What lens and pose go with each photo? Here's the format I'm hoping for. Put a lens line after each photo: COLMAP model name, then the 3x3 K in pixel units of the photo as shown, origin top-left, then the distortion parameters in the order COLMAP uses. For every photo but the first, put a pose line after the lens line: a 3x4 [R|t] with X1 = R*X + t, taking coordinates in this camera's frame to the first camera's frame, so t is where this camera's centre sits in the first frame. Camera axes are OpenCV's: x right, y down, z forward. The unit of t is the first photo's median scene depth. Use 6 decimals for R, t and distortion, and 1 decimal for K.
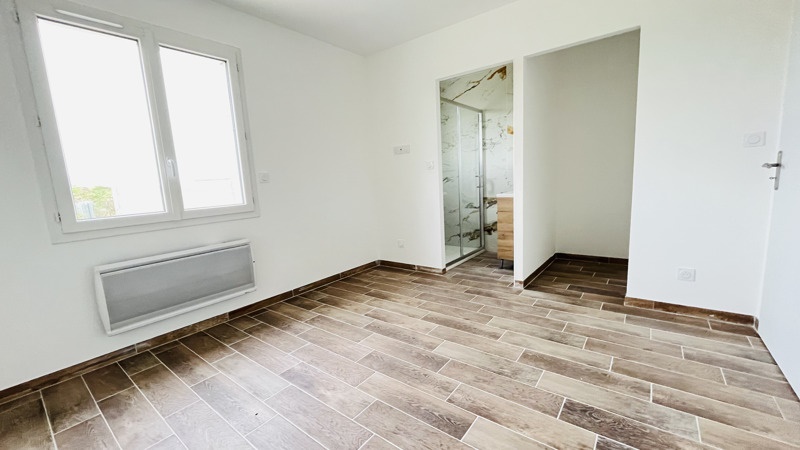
lens RADIAL K [[321.6, 0, 400.0], [0, 321.6, 225.0], [0, 0, 1]] dist [-0.001190, -0.000051]
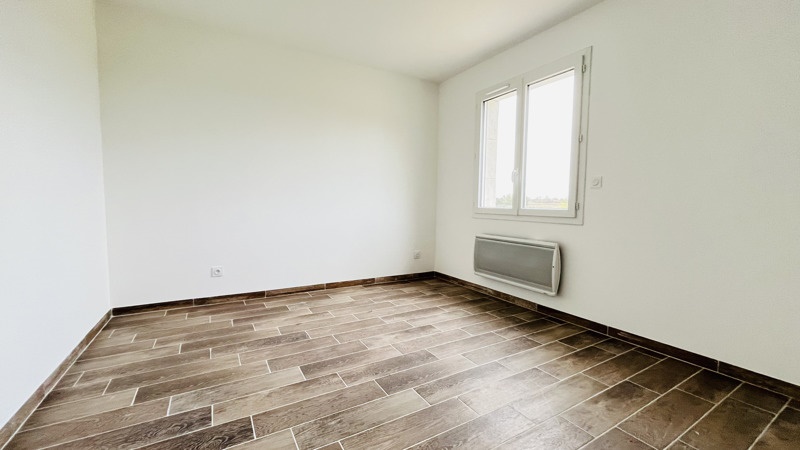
lens RADIAL K [[321.6, 0, 400.0], [0, 321.6, 225.0], [0, 0, 1]] dist [-0.001190, -0.000051]
pose [[-0.367424, 0.112178, -0.923264, 0.532076], [-0.129285, 0.976901, 0.170146, -0.102913], [0.921024, 0.181880, -0.344434, 0.748551]]
